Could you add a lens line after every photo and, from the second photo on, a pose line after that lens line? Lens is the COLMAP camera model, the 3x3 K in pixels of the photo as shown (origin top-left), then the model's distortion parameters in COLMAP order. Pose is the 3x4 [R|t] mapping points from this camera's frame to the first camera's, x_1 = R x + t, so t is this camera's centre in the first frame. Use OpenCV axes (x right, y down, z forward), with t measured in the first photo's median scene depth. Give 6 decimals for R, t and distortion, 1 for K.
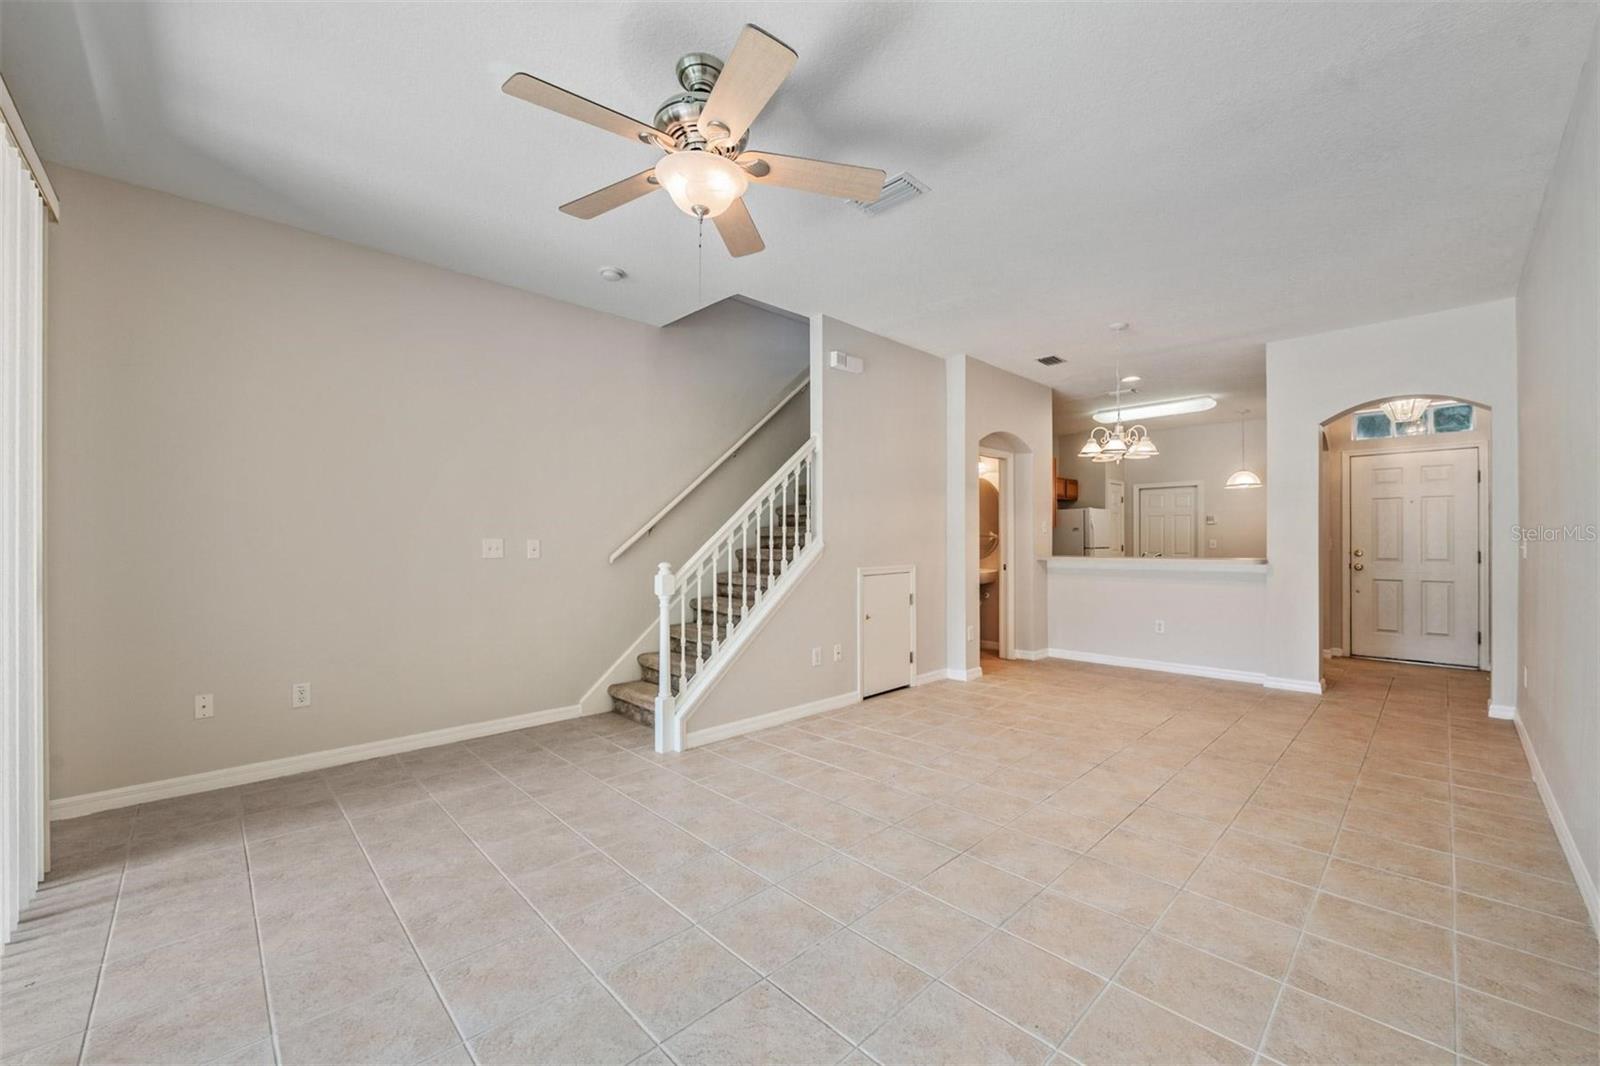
lens RADIAL K [[633.4, 0, 800.0], [0, 633.4, 533.0], [0, 0, 1]] dist [-0.012595, -0.000518]
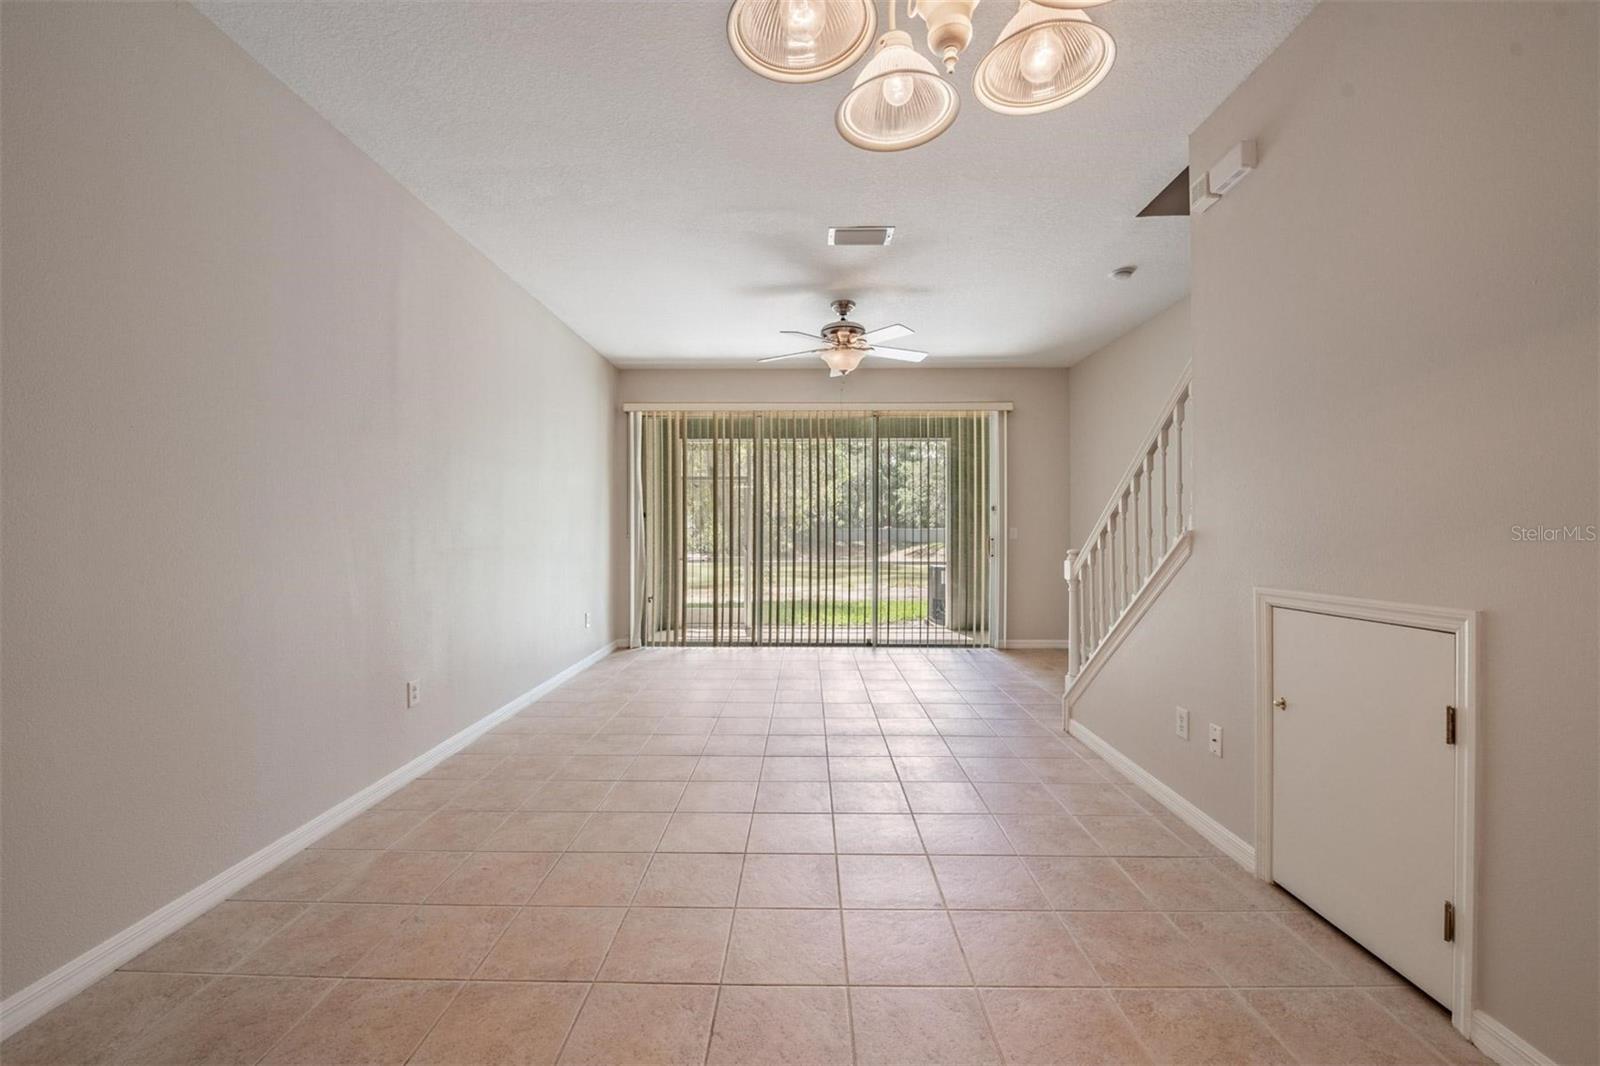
lens RADIAL K [[632.9, 0, 792.0], [0, 632.9, 528.0], [0, 0, 1]] dist [-0.013706, -0.000730]
pose [[-0.714313, 0.000007, -0.699826, 0.846222], [0.009424, 0.999909, -0.009609, 0.020227], [0.699763, -0.013459, -0.714249, 1.418174]]
